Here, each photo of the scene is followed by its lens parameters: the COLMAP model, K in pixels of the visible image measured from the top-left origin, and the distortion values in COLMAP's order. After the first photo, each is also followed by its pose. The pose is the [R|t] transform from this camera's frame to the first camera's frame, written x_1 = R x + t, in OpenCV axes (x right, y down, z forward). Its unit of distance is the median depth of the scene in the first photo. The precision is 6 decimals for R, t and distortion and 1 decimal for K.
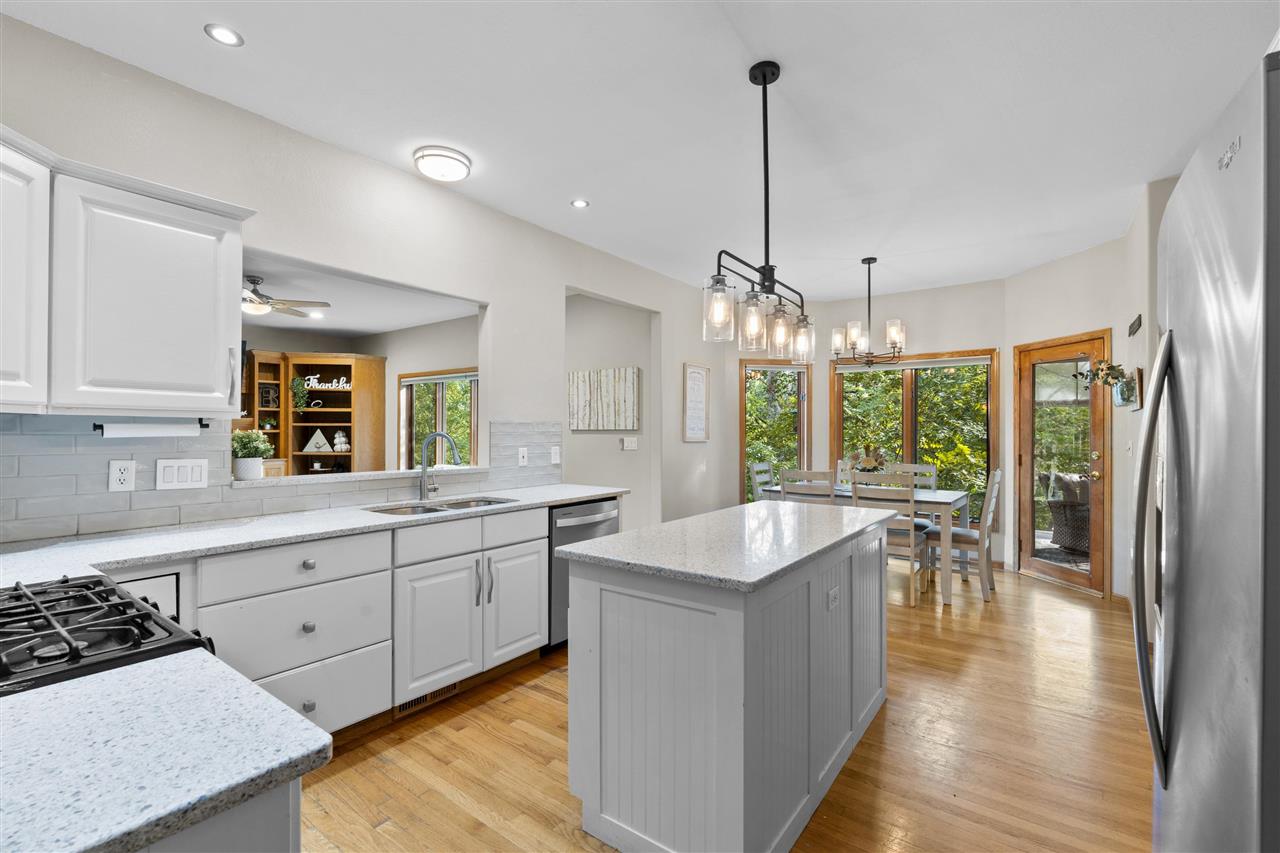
lens RADIAL K [[559.8, 0, 638.8], [0, 559.8, 429.7], [0, 0, 1]] dist [-0.002216, -0.000455]
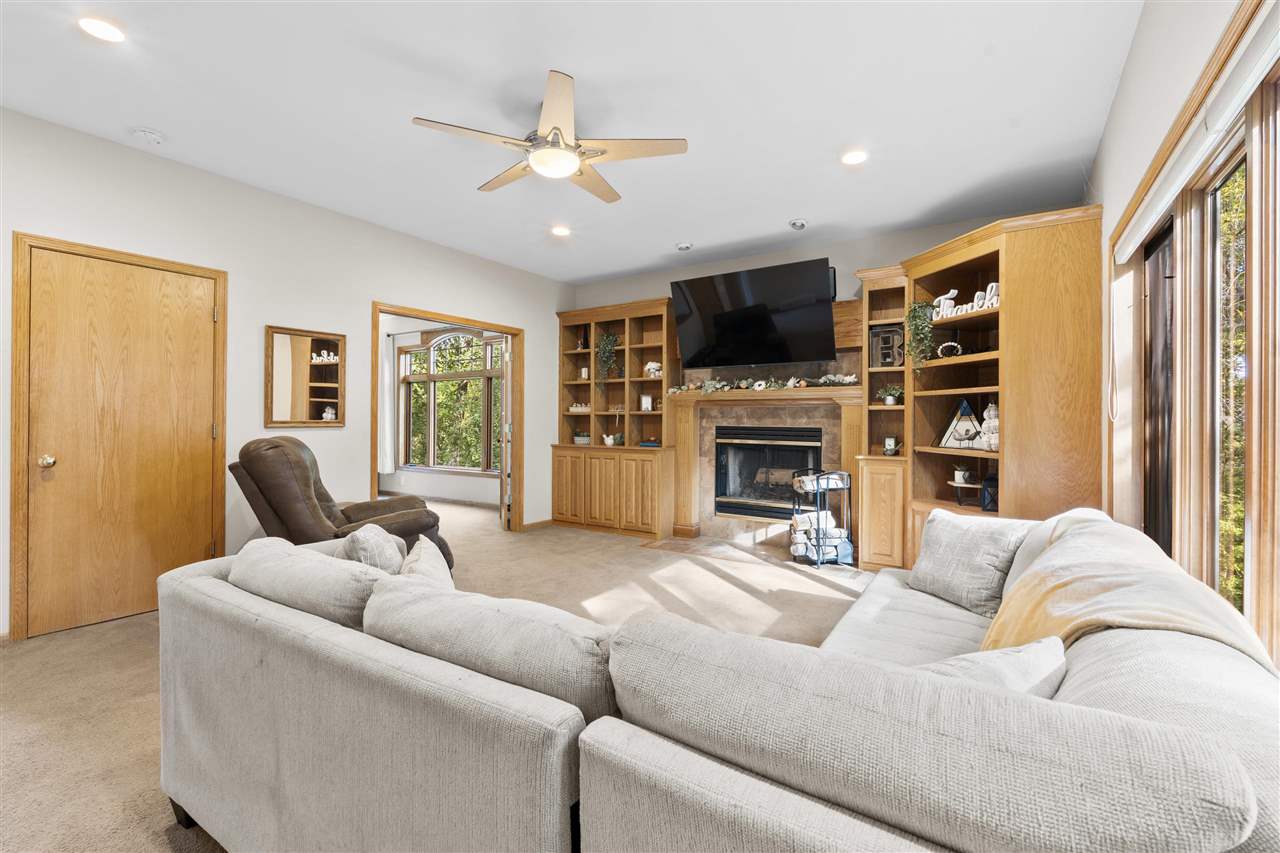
lens RADIAL K [[559.8, 0, 640.2], [0, 559.8, 419.5], [0, 0, 1]] dist [-0.002216, -0.000455]
pose [[0.046666, 0.002074, -0.998908, -0.100010], [-0.000104, 0.999998, 0.002071, 0.013264], [0.998911, 0.000007, 0.046666, 0.706631]]
